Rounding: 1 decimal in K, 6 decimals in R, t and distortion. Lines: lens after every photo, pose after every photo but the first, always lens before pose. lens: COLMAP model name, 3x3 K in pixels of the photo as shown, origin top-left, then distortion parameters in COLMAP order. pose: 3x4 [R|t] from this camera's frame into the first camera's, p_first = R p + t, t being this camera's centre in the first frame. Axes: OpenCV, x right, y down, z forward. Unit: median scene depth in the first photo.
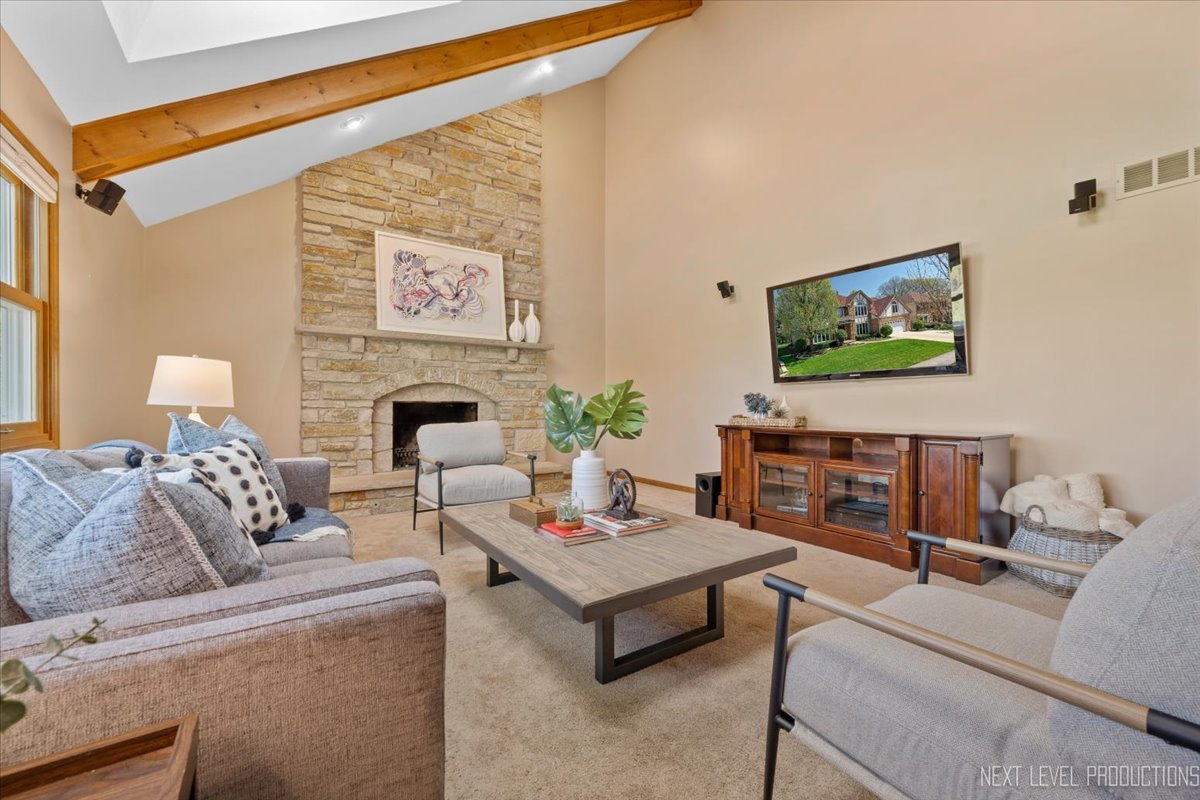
lens RADIAL K [[478.1, 0, 603.1], [0, 478.1, 404.2], [0, 0, 1]] dist [-0.001744, -0.000215]
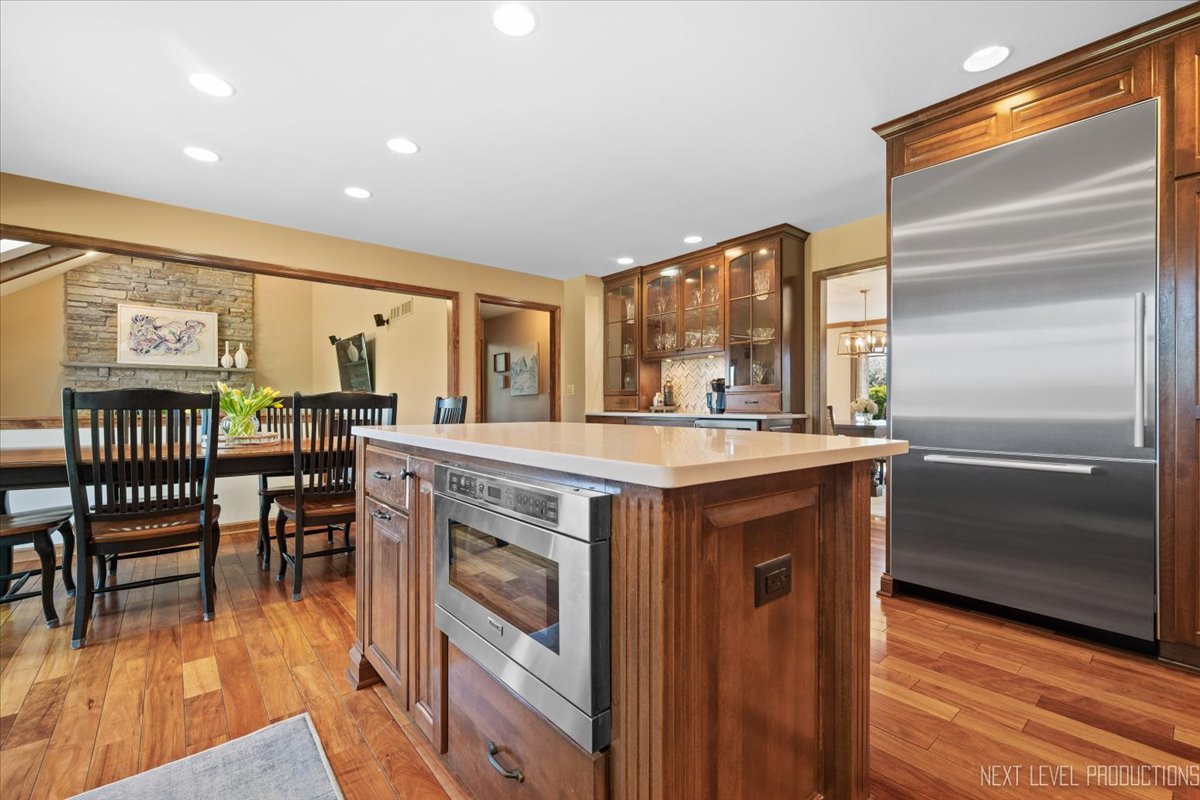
lens RADIAL K [[515.3, 0, 594.5], [0, 515.3, 402.3], [0, 0, 1]] dist [0.002962, 0.000180]
pose [[0.997239, -0.004732, 0.074113, 1.101489], [0.005353, 0.999952, -0.008184, 0.007402], [-0.074071, 0.008558, 0.997216, -0.972874]]
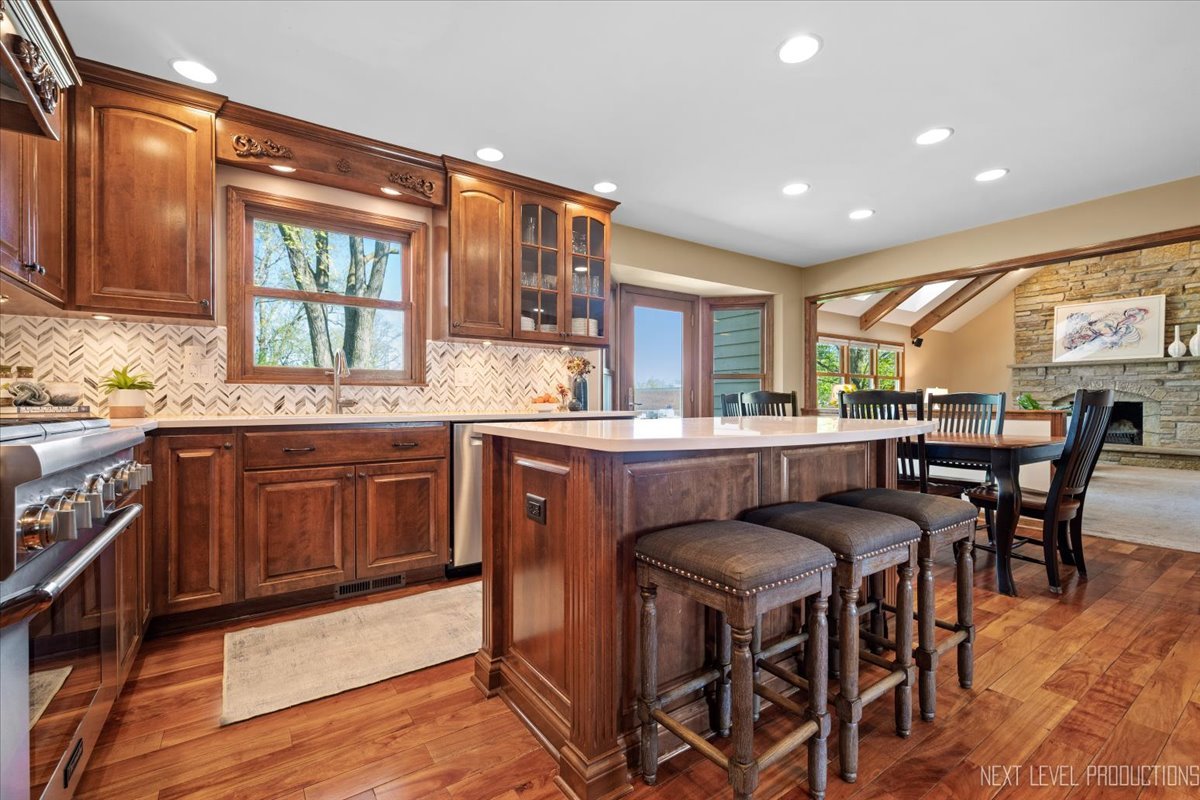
lens RADIAL K [[512.3, 0, 598.9], [0, 512.3, 403.4], [0, 0, 1]] dist [-0.000973, -0.000240]
pose [[-0.005403, 0.001097, -0.999985, 1.516745], [-0.005721, 0.999983, 0.001127, 0.008706], [0.999969, 0.005727, -0.005397, -0.732299]]
